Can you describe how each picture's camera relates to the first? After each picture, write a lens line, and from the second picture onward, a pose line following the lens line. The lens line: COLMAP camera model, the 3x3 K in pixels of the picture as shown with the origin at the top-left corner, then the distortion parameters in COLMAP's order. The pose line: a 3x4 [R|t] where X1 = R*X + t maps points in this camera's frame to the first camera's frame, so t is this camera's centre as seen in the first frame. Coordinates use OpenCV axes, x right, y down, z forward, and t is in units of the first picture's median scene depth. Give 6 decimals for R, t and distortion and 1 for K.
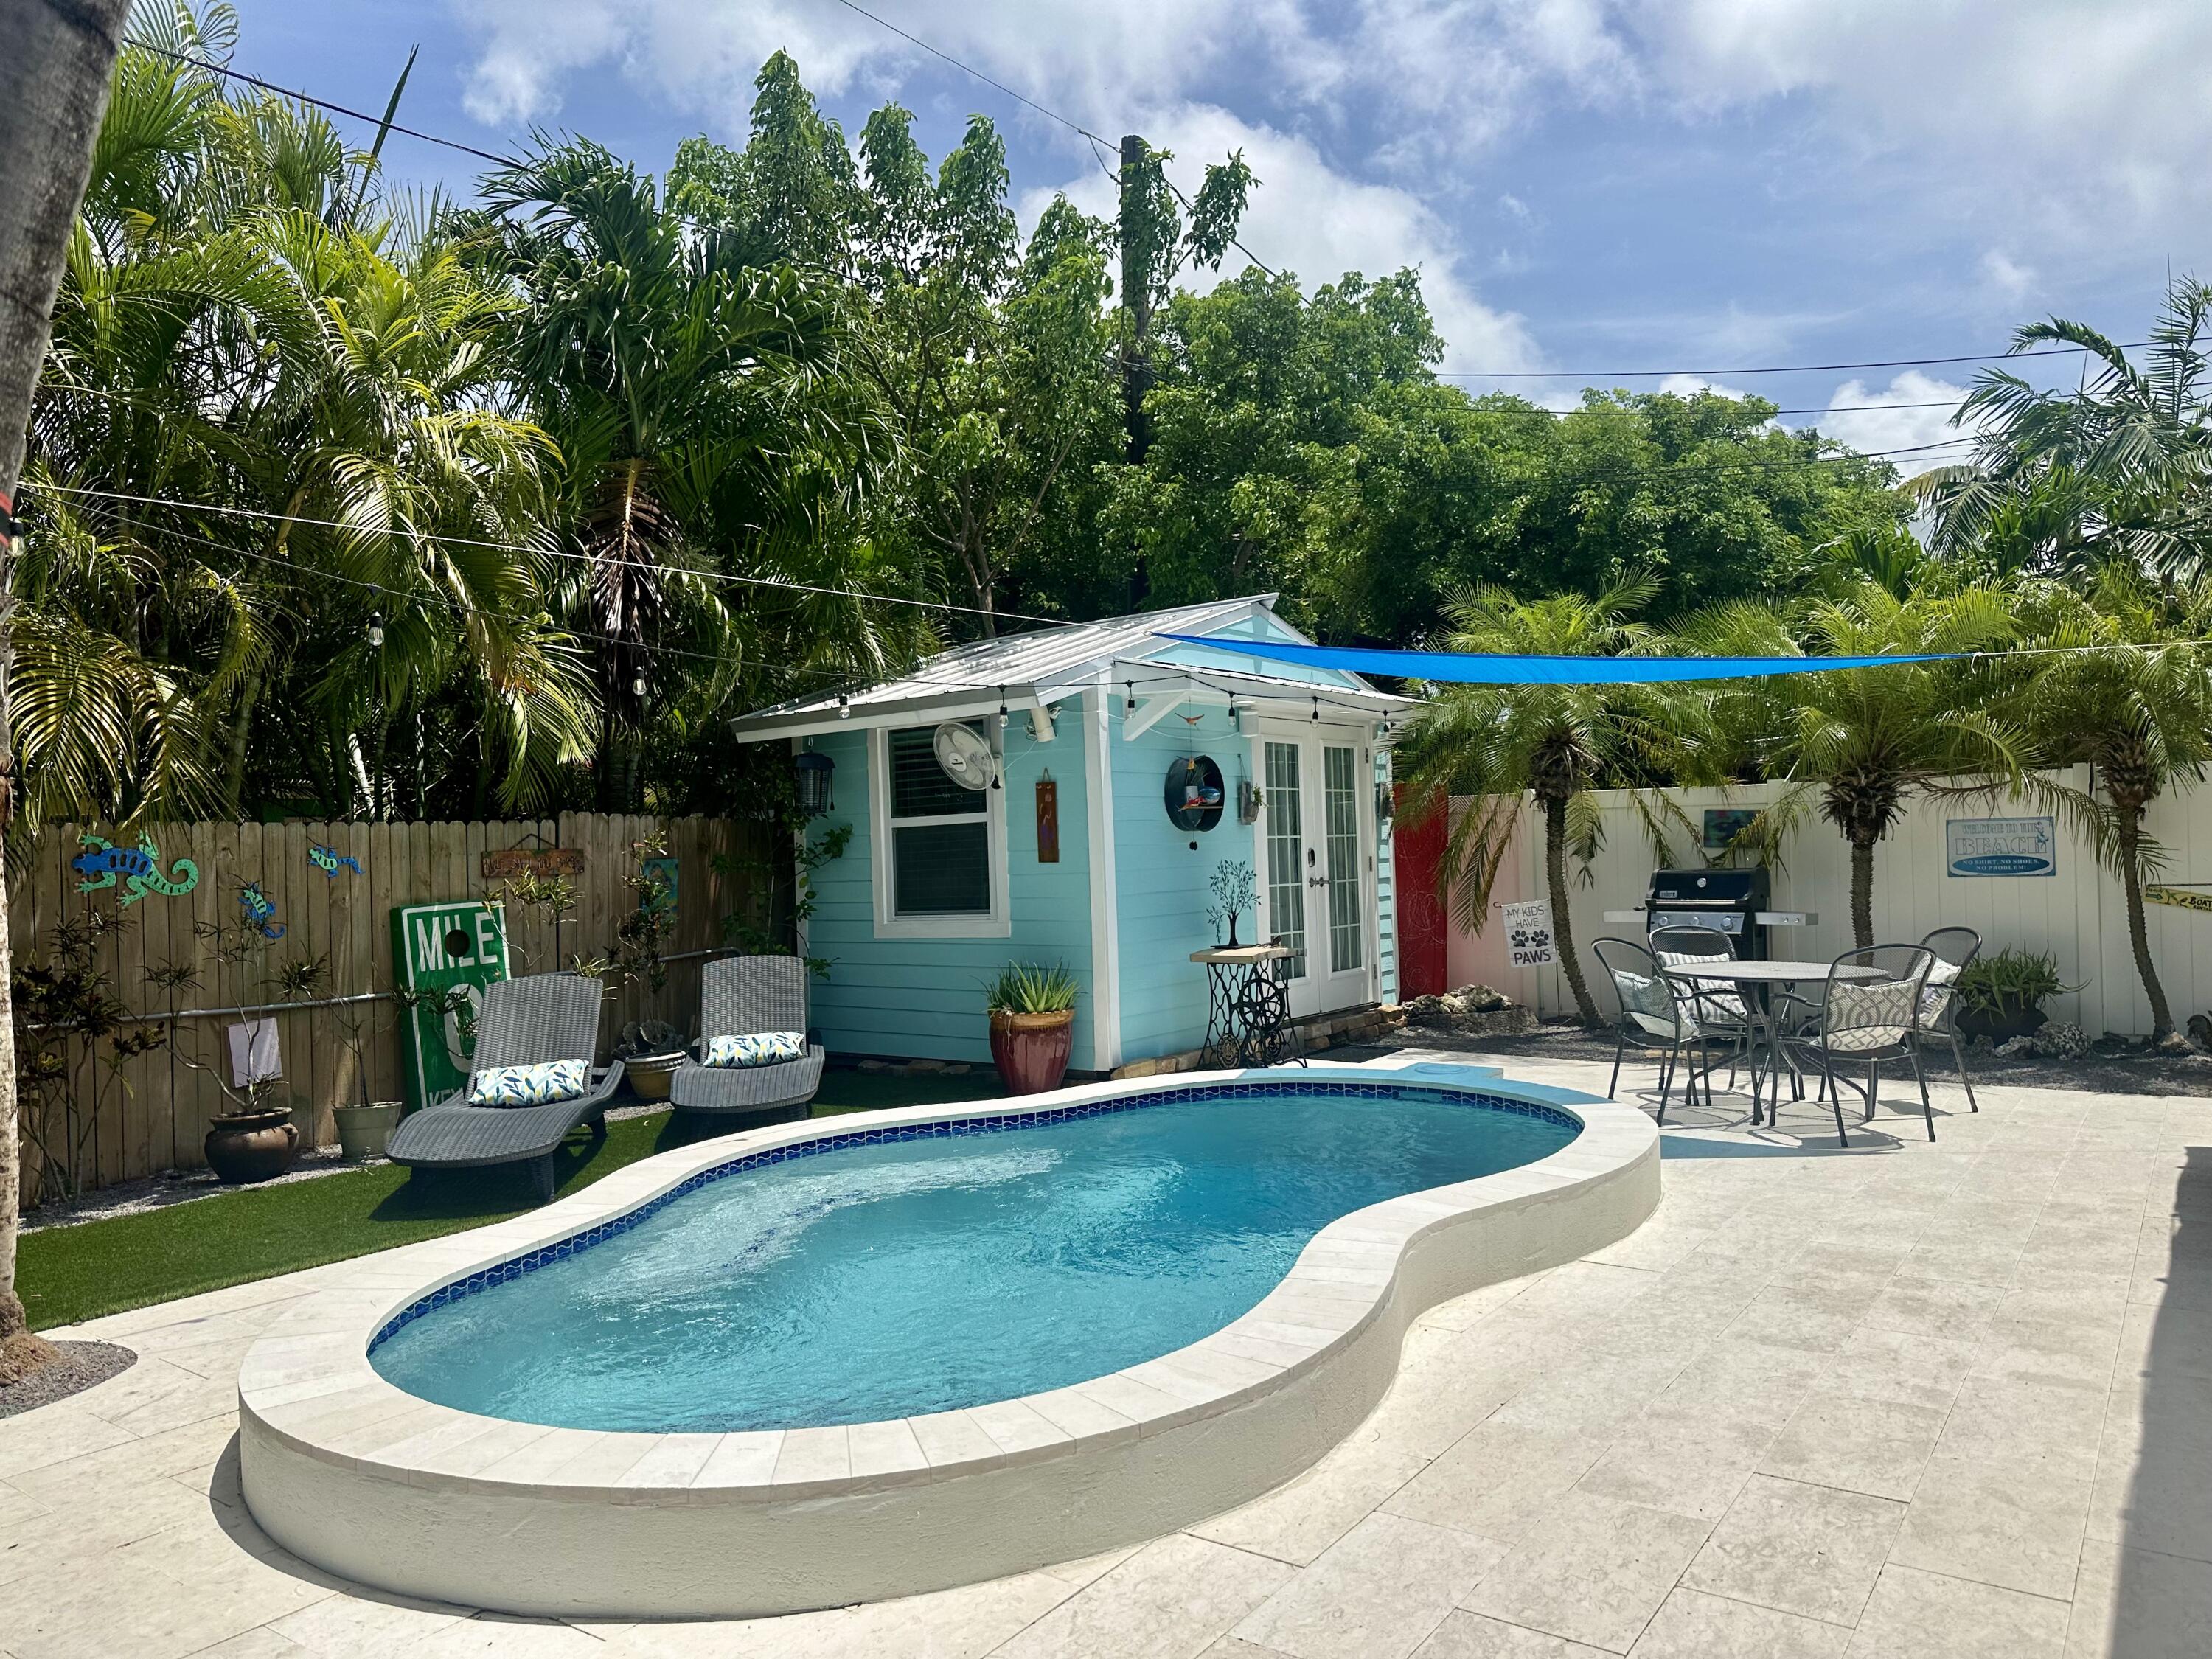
lens RADIAL K [[1566.0, 0, 1106.0], [0, 1566.0, 829.5], [0, 0, 1]] dist [0.136601, -0.227922]
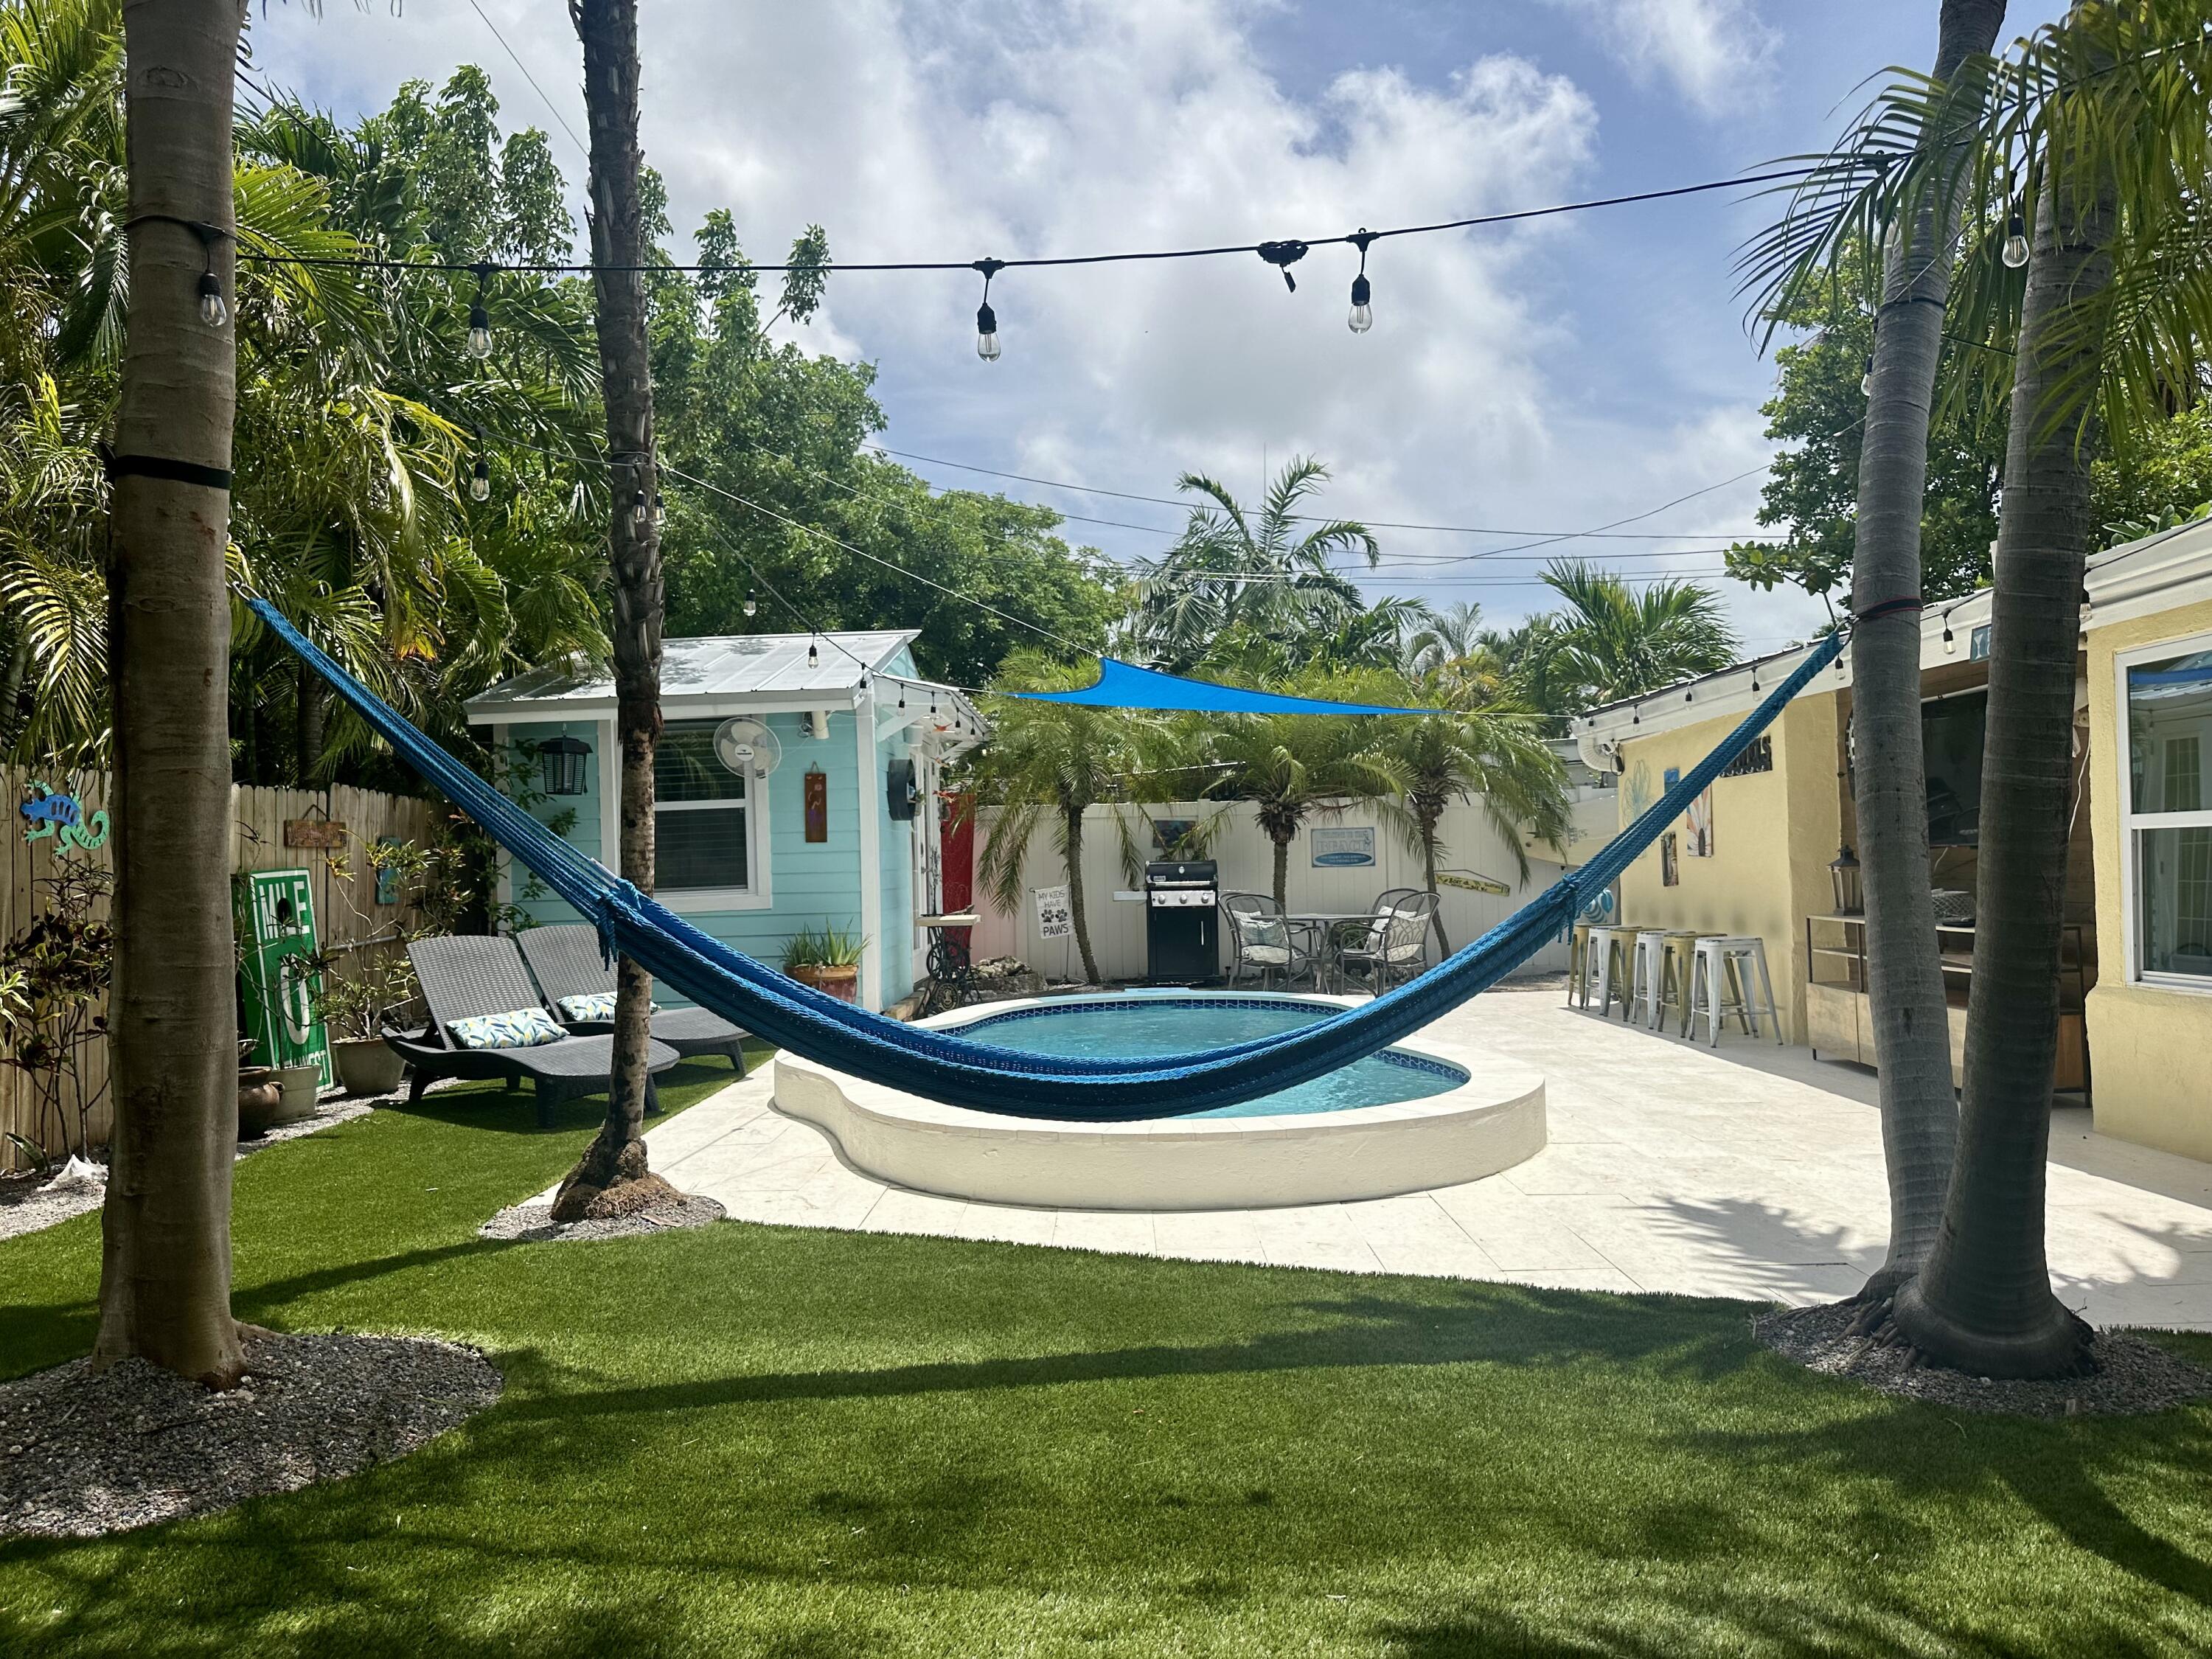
lens RADIAL K [[1577.0, 0, 1106.0], [0, 1577.0, 829.5], [0, 0, 1]] dist [0.138820, -0.160113]
pose [[0.815388, 0.022088, 0.578493, -0.521687], [-0.005456, 0.999521, -0.030473, 0.044442], [-0.578889, 0.021691, 0.815118, -0.087124]]
